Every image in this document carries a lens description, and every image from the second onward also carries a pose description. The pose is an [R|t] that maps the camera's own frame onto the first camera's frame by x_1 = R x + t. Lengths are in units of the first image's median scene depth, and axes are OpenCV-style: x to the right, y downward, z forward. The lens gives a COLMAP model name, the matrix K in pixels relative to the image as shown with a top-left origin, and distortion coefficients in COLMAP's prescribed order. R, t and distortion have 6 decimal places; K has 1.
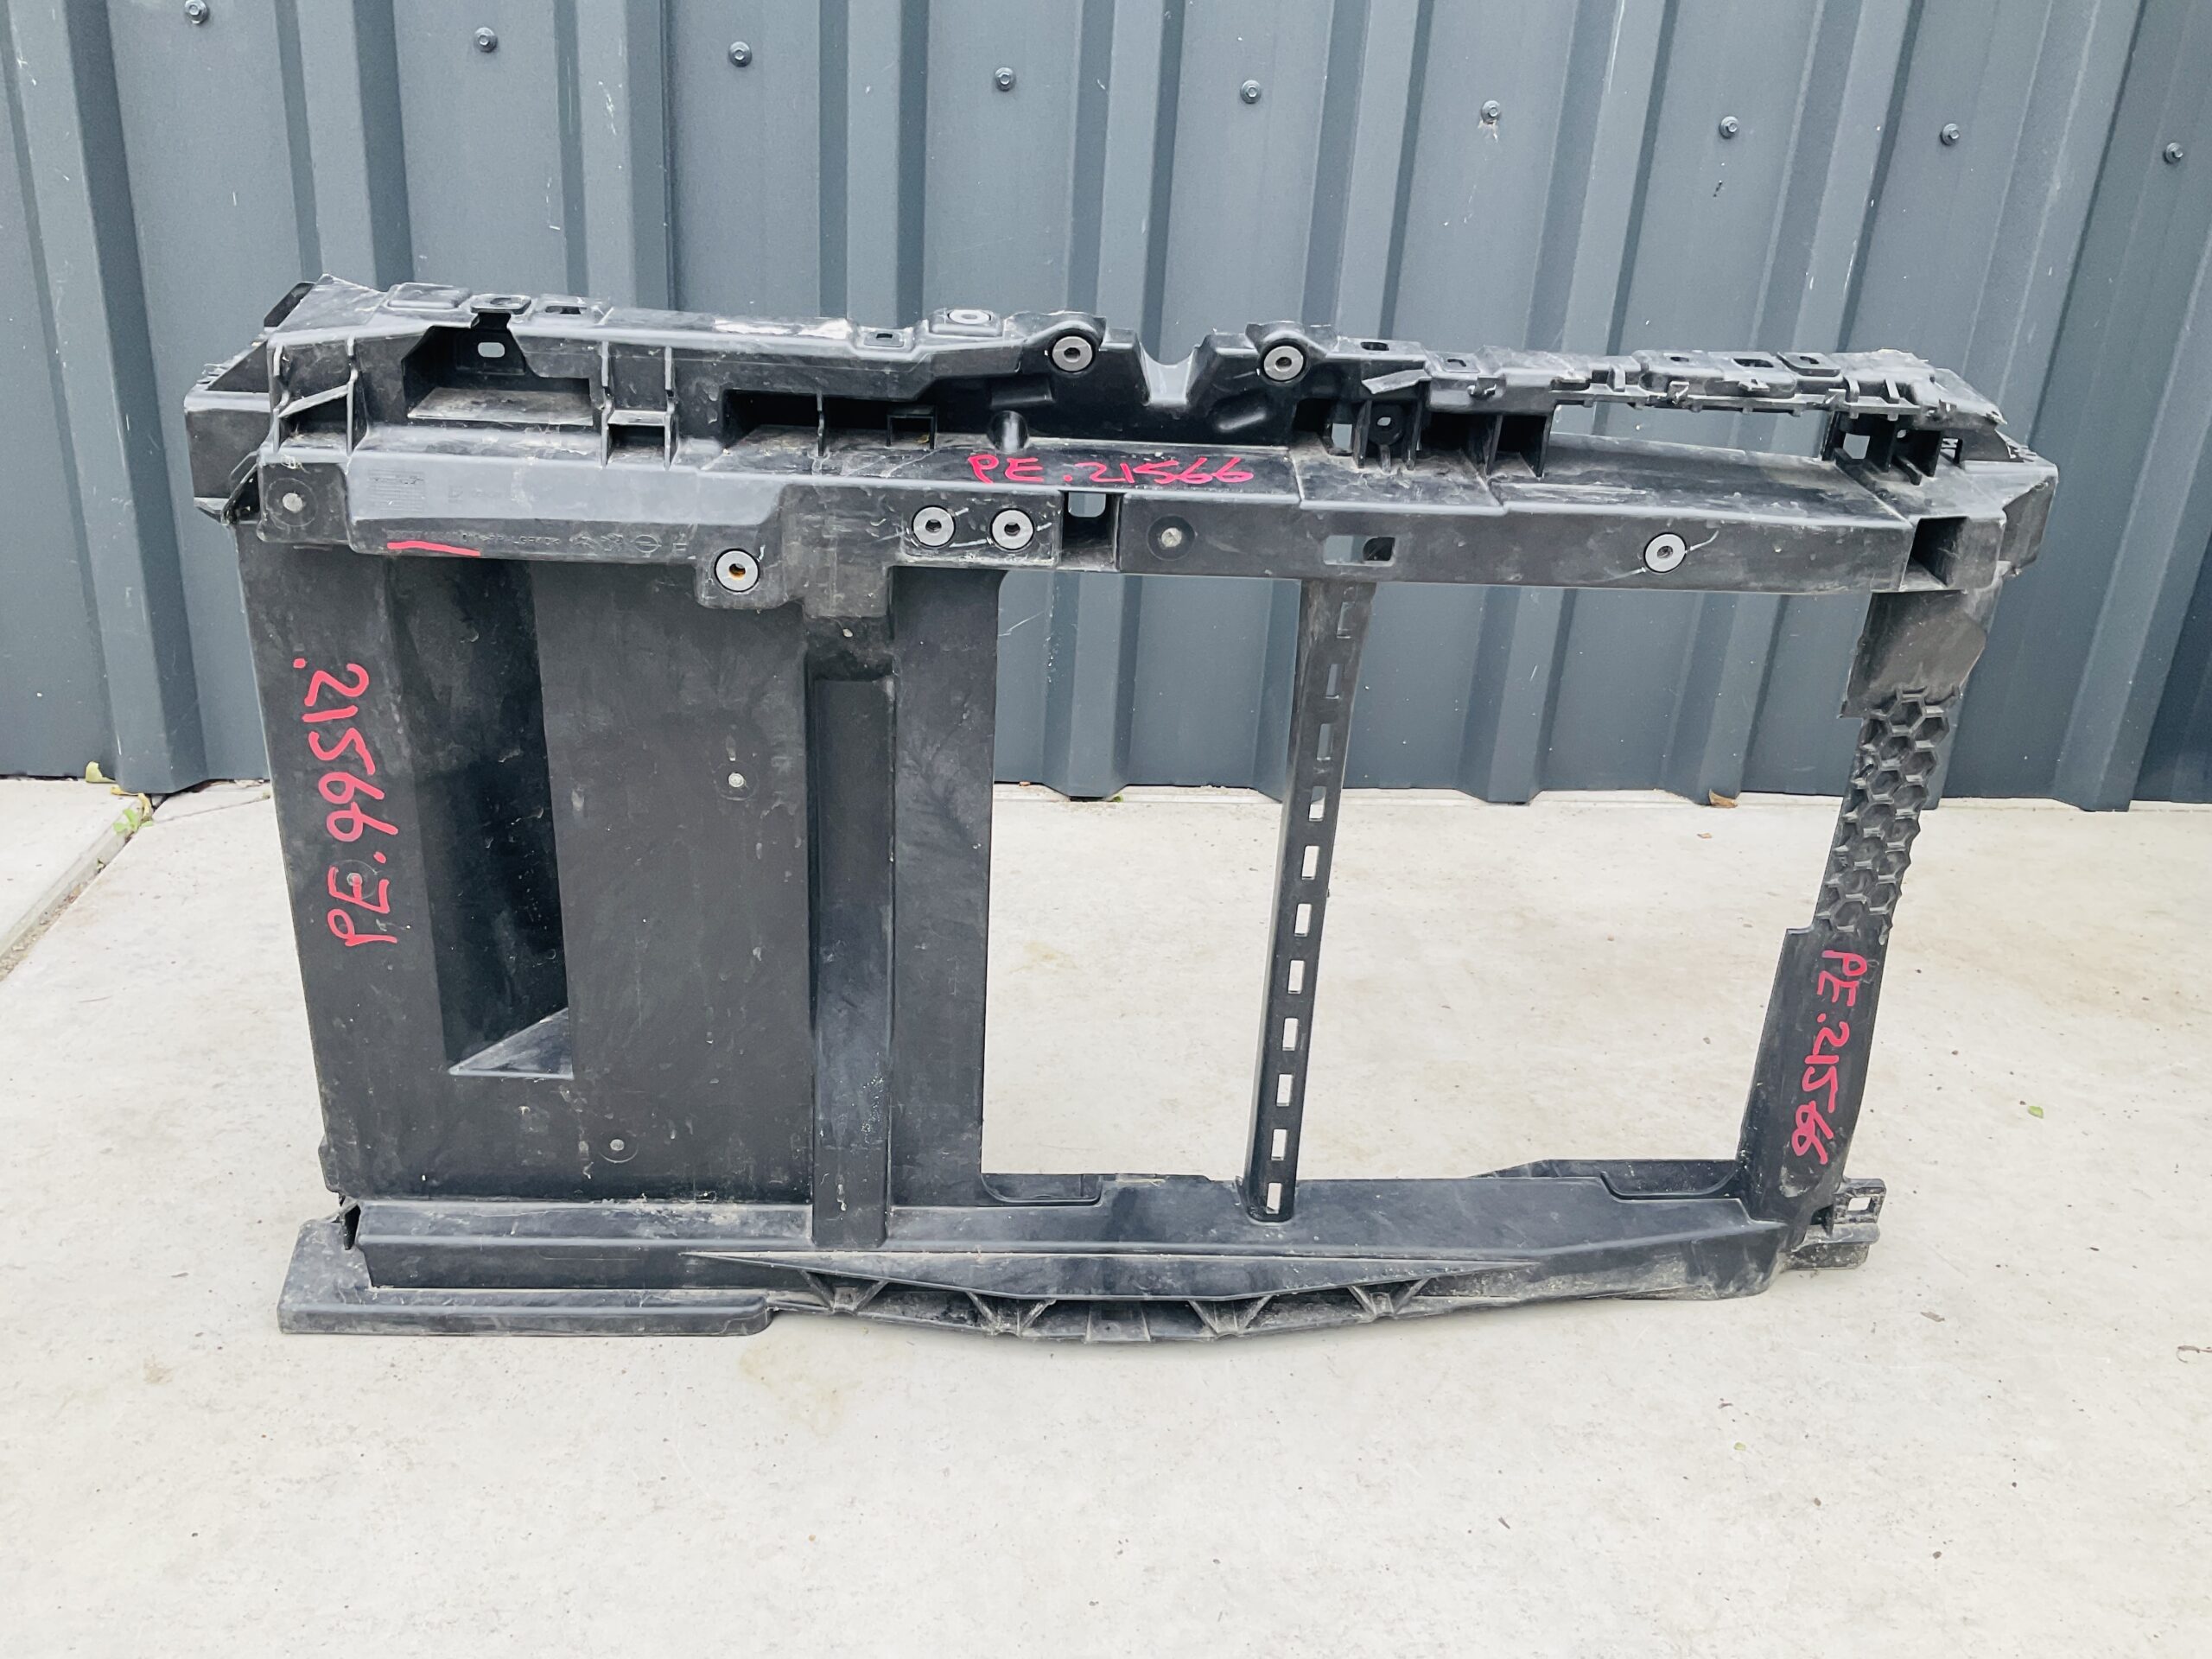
lens RADIAL K [[1800.4, 0, 1117.6], [0, 1800.4, 842.0], [0, 0, 1]] dist [0.059244, -0.105413]
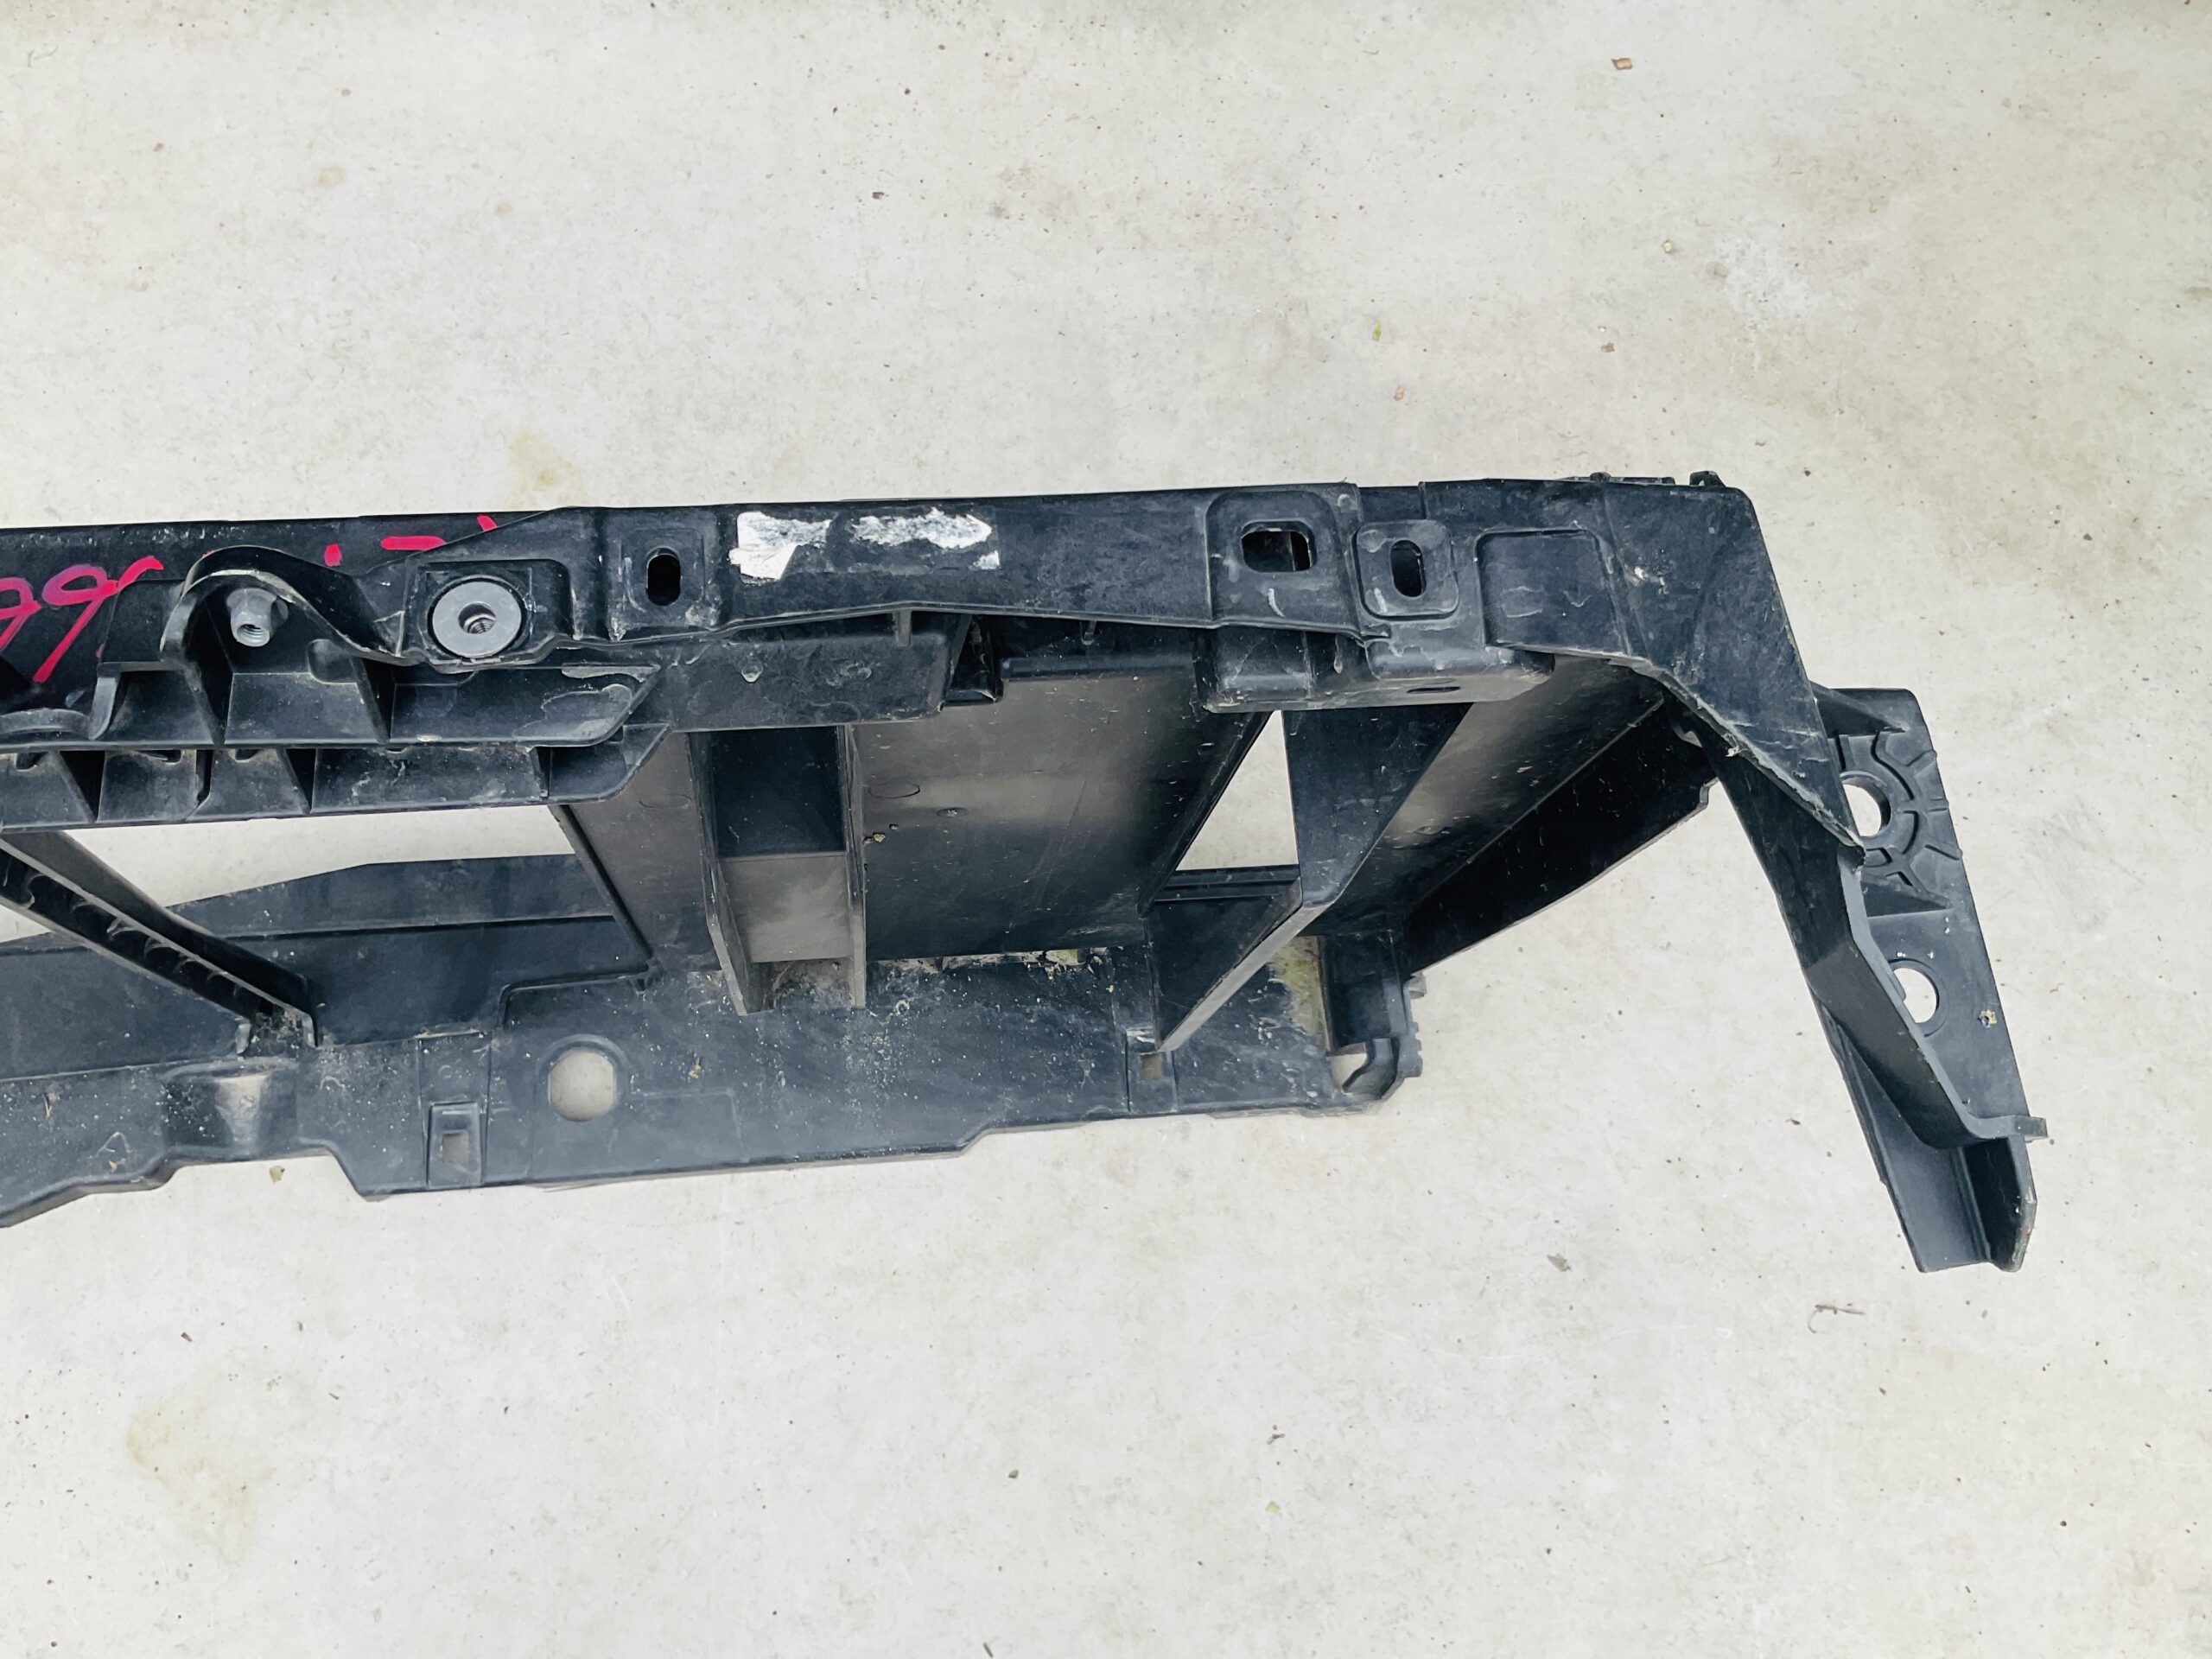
lens RADIAL K [[1800.4, 0, 1100.7], [0, 1800.4, 790.1], [0, 0, 1]] dist [0.059244, -0.105413]
pose [[0.997391, 0.024631, 0.067860, 0.167834], [-0.068713, 0.612196, 0.787715, -0.554669], [-0.022142, -0.790322, 0.612291, 0.662141]]
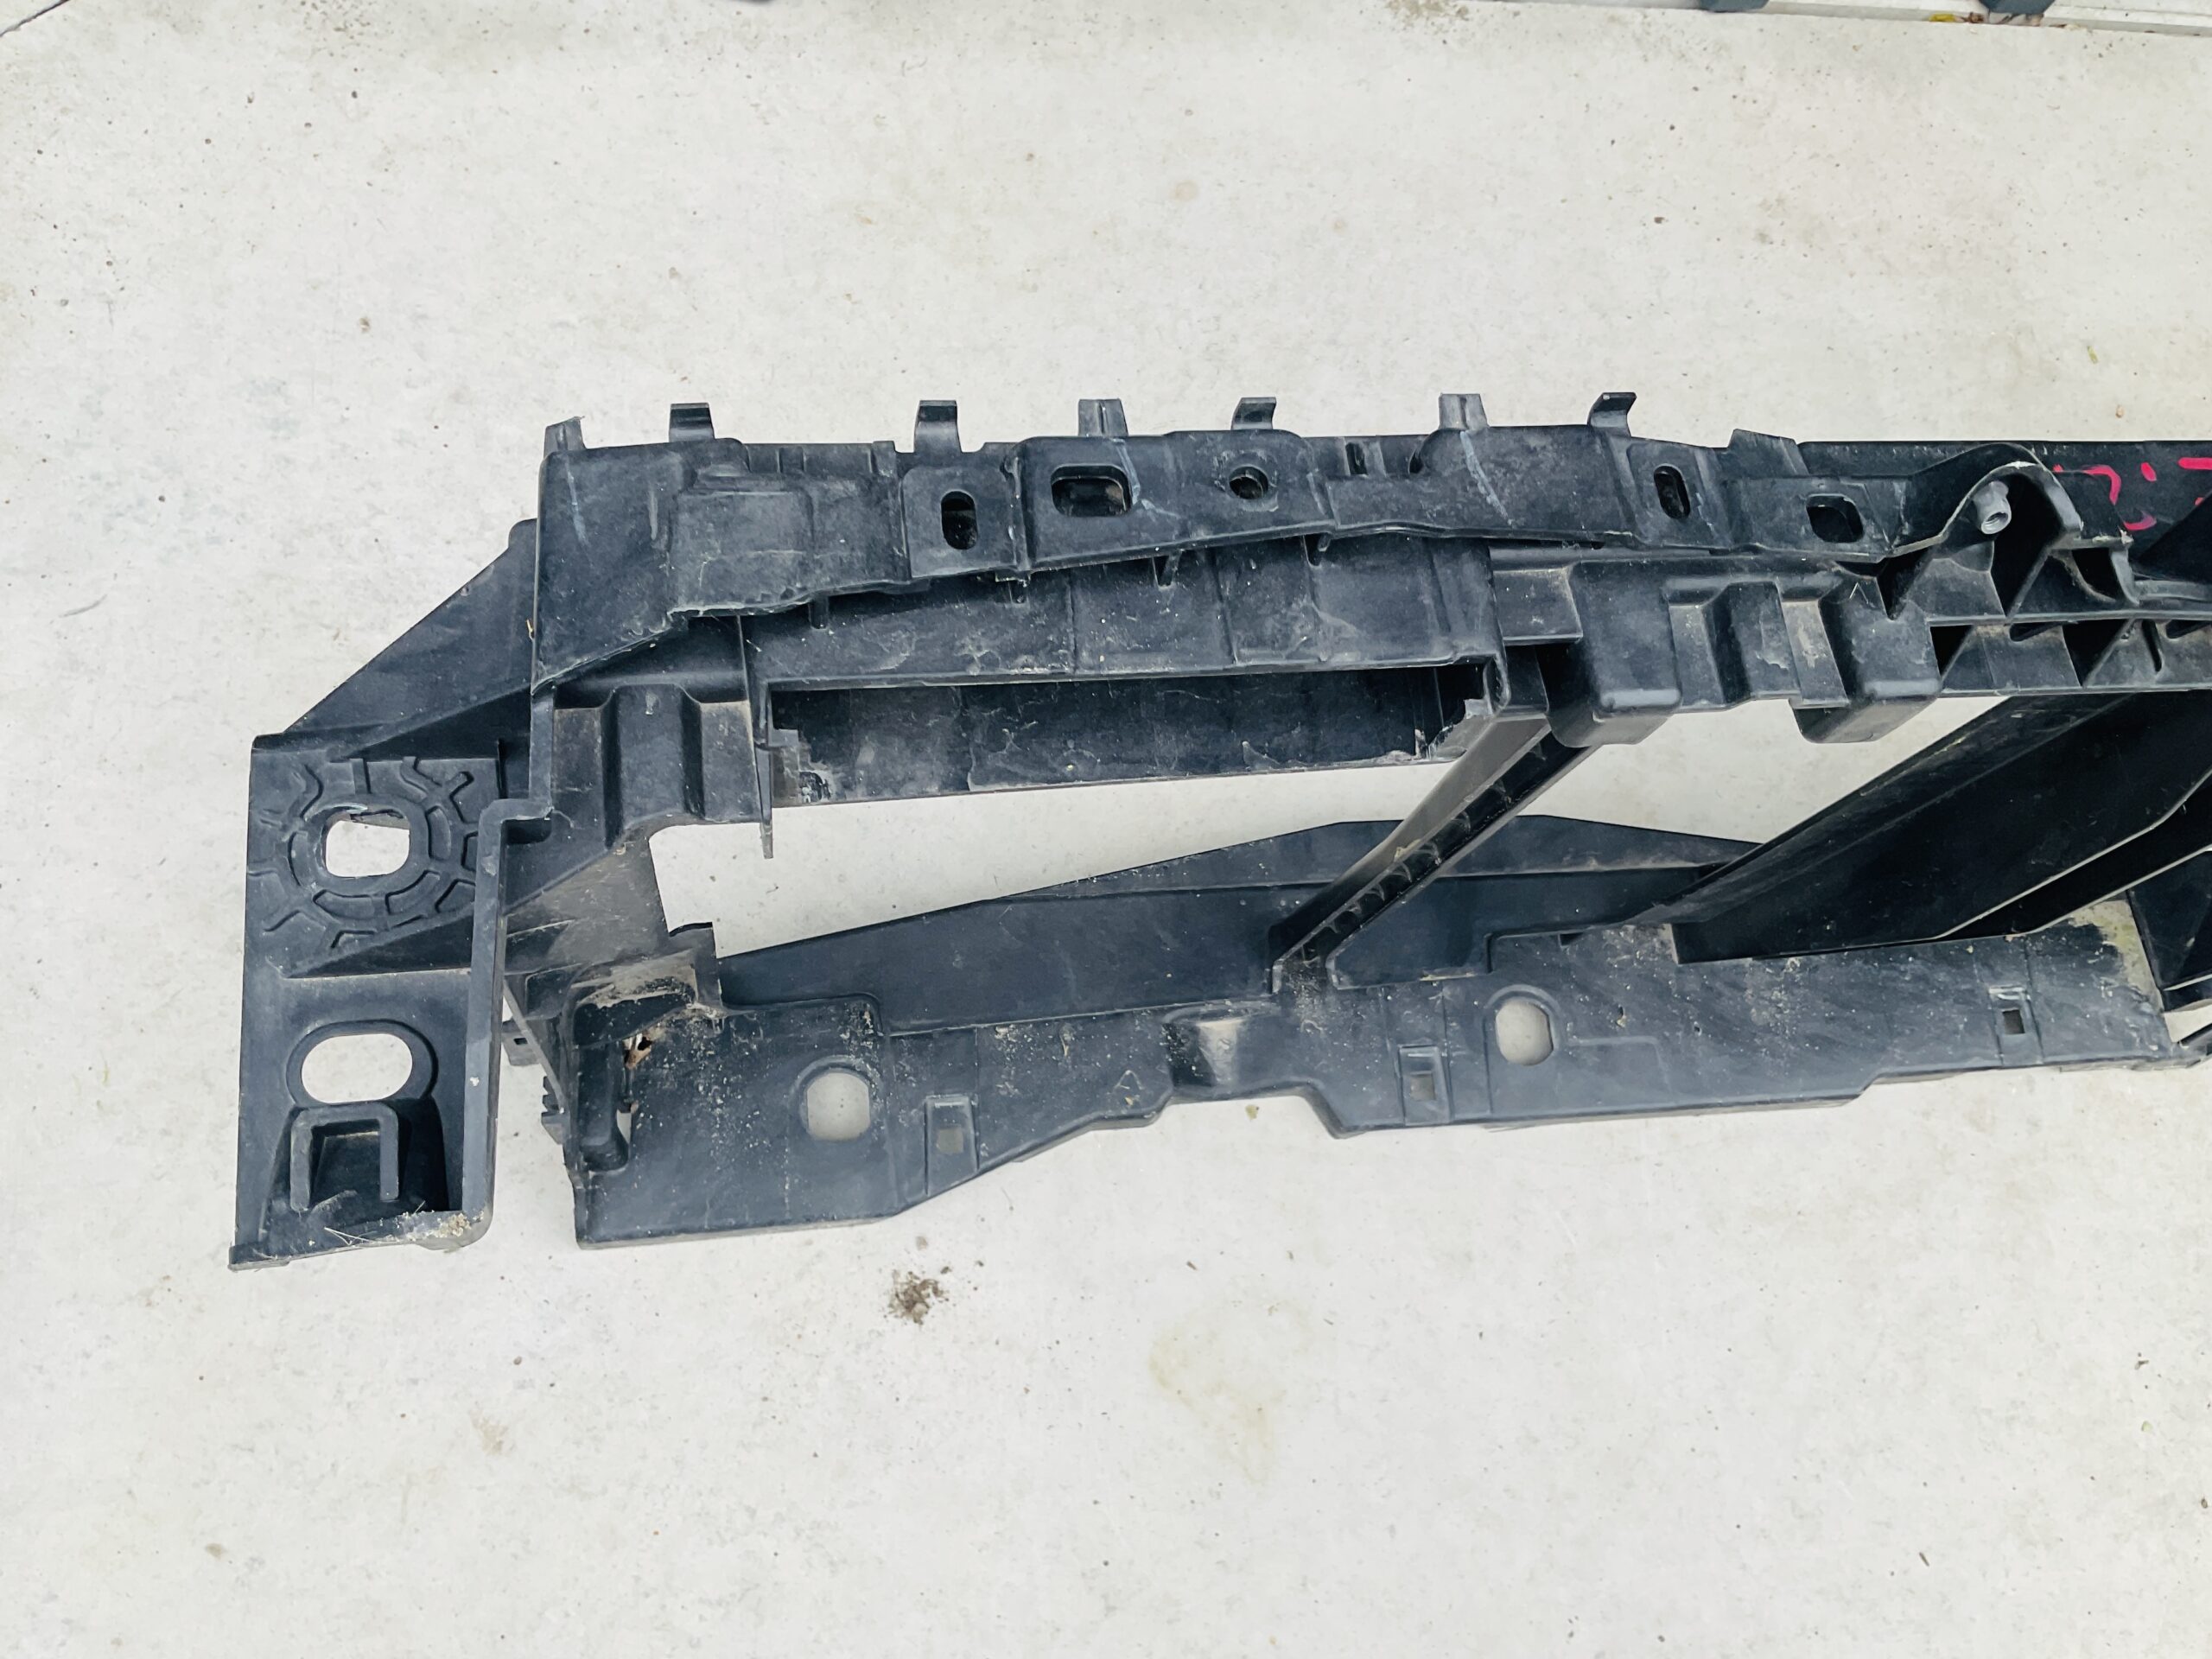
lens RADIAL K [[1800.4, 0, 1132.2], [0, 1800.4, 790.8], [0, 0, 1]] dist [0.059244, -0.105413]
pose [[0.991660, 0.035710, 0.123833, -0.313419], [-0.117890, 0.639581, 0.759631, -0.526732], [-0.052075, -0.767894, 0.638457, 0.604542]]
